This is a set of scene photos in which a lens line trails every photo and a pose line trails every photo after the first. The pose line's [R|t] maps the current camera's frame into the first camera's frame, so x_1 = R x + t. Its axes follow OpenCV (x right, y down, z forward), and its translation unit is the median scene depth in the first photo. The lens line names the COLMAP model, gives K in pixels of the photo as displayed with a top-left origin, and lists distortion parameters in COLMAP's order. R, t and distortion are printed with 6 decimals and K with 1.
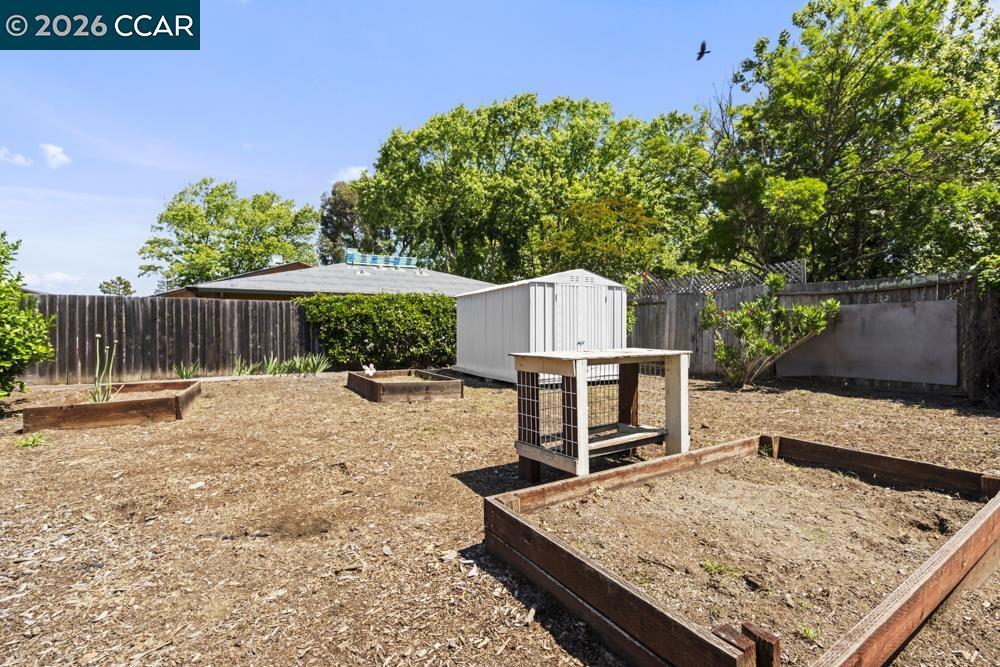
lens RADIAL K [[442.3, 0, 498.7], [0, 442.3, 334.6], [0, 0, 1]] dist [0.001913, -0.000104]
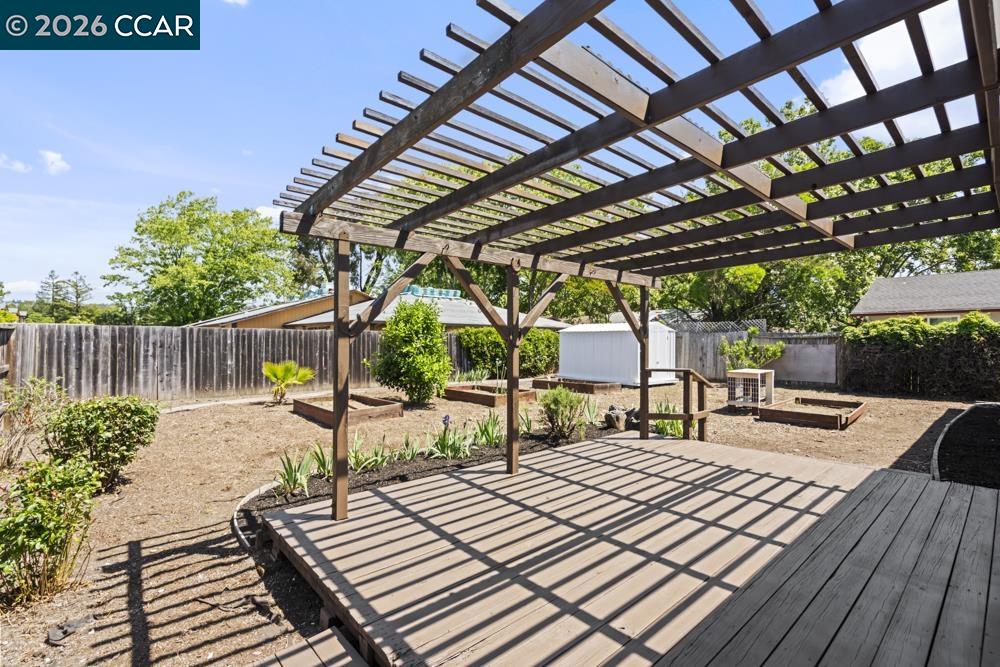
lens RADIAL K [[442.3, 0, 499.9], [0, 442.3, 339.2], [0, 0, 1]] dist [0.001913, -0.000104]
pose [[0.979672, 0.011767, 0.200260, -0.808028], [-0.008939, 0.999847, -0.015022, -0.043237], [-0.200407, 0.012927, 0.979628, -0.640520]]
